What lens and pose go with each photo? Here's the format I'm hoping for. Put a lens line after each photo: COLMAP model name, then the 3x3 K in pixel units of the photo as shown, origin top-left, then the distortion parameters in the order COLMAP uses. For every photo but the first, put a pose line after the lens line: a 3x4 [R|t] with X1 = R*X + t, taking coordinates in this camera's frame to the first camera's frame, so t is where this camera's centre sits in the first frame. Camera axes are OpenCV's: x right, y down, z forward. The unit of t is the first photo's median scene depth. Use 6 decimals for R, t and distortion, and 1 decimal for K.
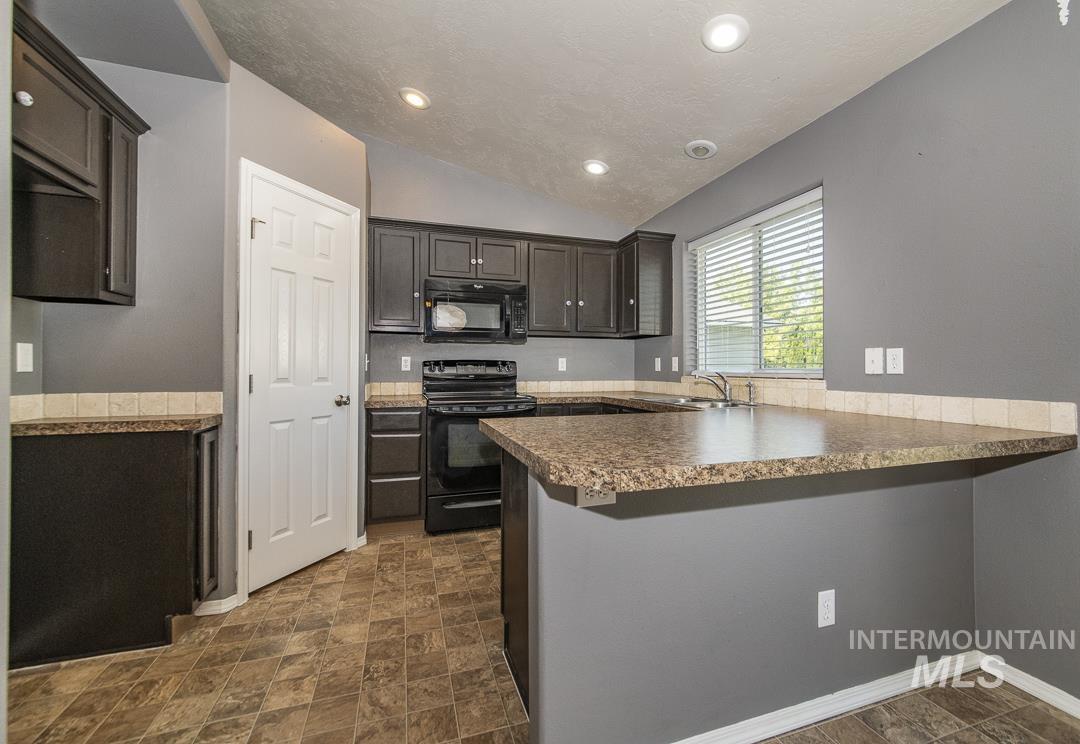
lens RADIAL K [[429.1, 0, 547.6], [0, 429.1, 371.5], [0, 0, 1]] dist [-0.031453, 0.000112]
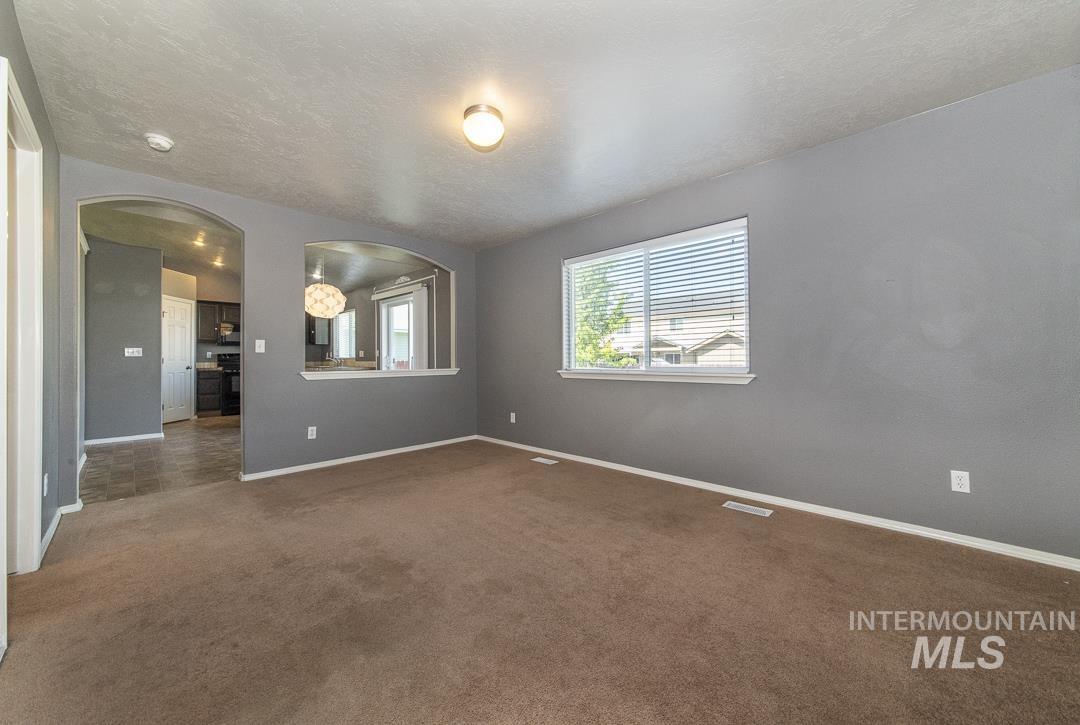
lens RADIAL K [[393.0, 0, 533.8], [0, 393.0, 362.2], [0, 0, 1]] dist [-0.003753, 0.000041]
pose [[0.892309, -0.010541, 0.451303, 0.328297], [0.012165, 0.999926, -0.000699, 0.048711], [-0.451262, 0.006114, 0.892371, -1.922171]]
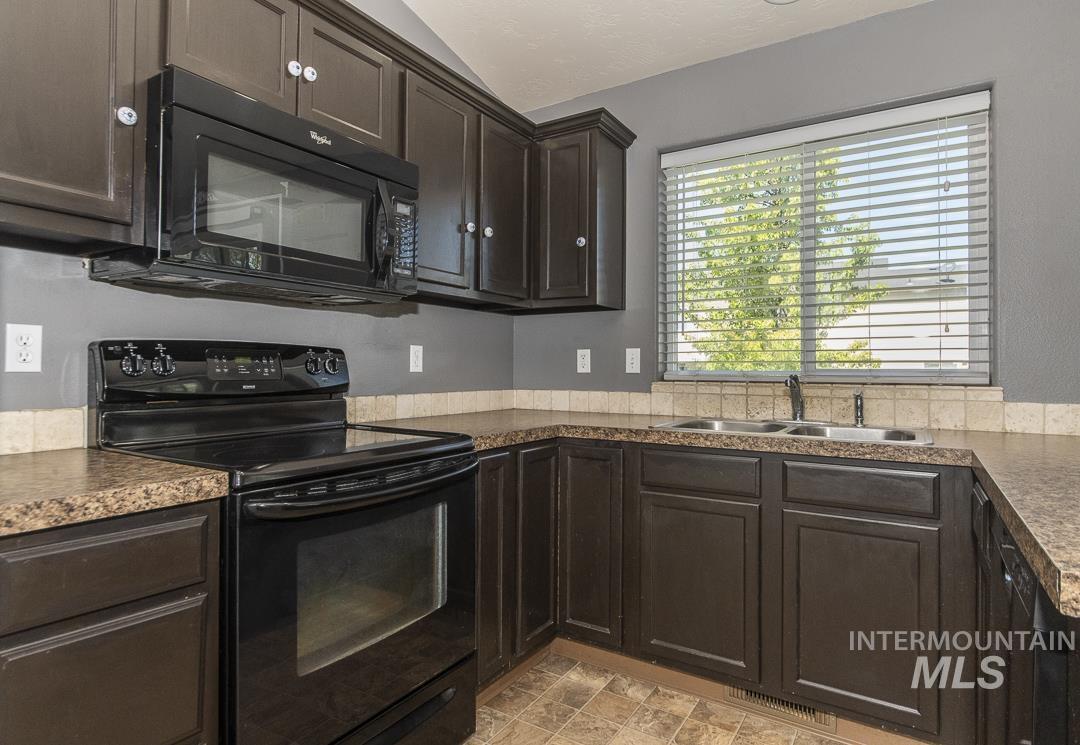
lens RADIAL K [[591.4, 0, 523.9], [0, 591.4, 372.5], [0, 0, 1]] dist [-0.012712, 0.000332]
pose [[0.787895, -0.000261, 0.615809, -0.319915], [0.000384, 1.000000, -0.000068, -0.001594], [-0.615809, 0.000290, 0.787895, 0.485906]]
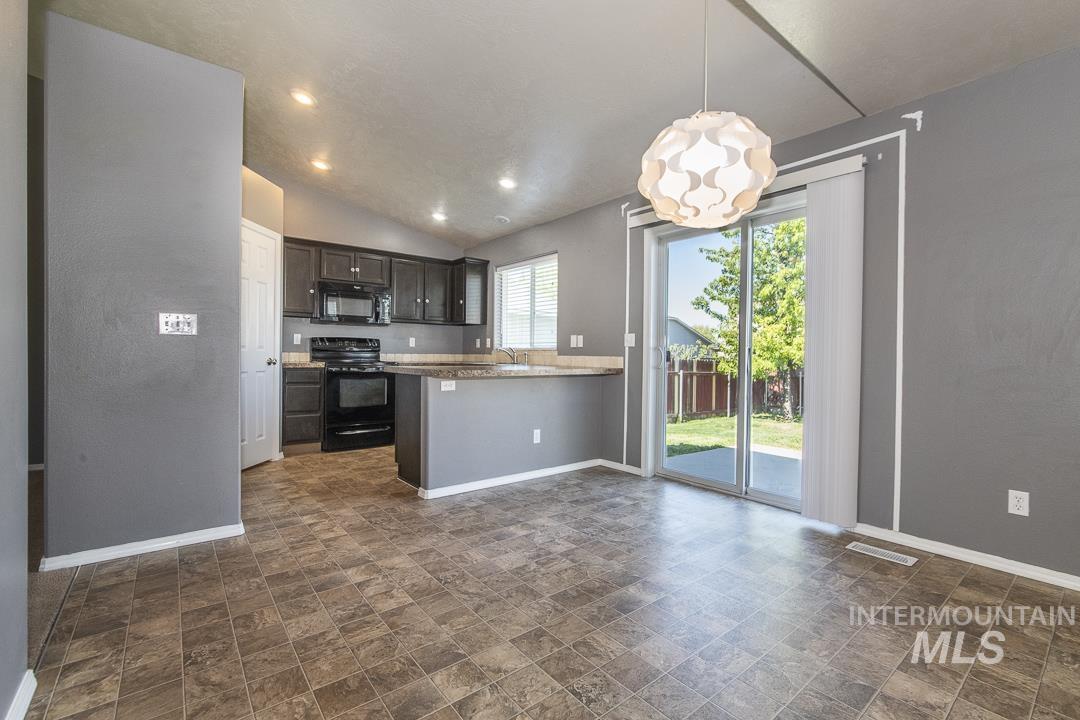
lens RADIAL K [[454.8, 0, 534.0], [0, 454.8, 364.3], [0, 0, 1]] dist [-0.001322, -0.000232]
pose [[0.941383, 0.003205, 0.337324, -0.111377], [-0.008375, 0.999869, 0.013872, 0.037235], [-0.337236, -0.015884, 0.941286, -0.654568]]
